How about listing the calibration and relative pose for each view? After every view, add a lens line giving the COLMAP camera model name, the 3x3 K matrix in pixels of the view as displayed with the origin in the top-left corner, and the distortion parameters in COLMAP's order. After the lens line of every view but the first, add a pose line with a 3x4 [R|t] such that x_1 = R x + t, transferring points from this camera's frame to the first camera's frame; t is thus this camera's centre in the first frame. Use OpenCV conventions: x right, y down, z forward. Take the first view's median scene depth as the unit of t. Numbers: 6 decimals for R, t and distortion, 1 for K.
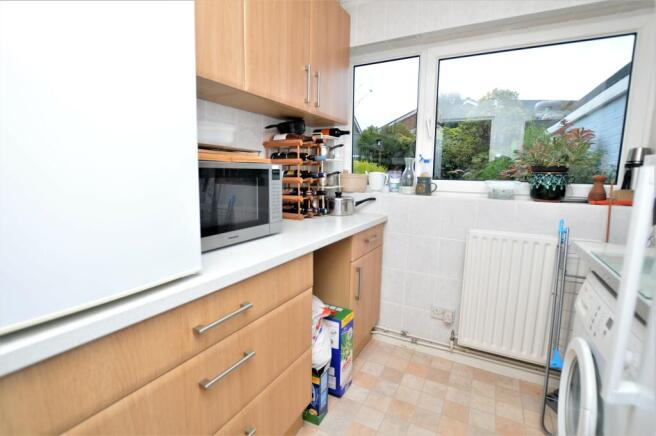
lens RADIAL K [[309.9, 0, 328.0], [0, 309.9, 218.0], [0, 0, 1]] dist [-0.014745, 0.000122]
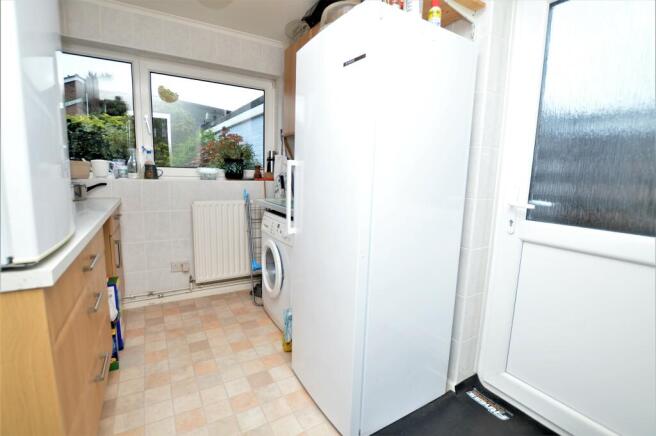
lens RADIAL K [[309.9, 0, 328.0], [0, 309.9, 218.0], [0, 0, 1]] dist [-0.014745, 0.000122]
pose [[0.524712, -0.127356, 0.841699, -0.412782], [0.102965, 0.990981, 0.085755, 0.051576], [-0.845030, 0.041669, 0.533093, -0.280166]]
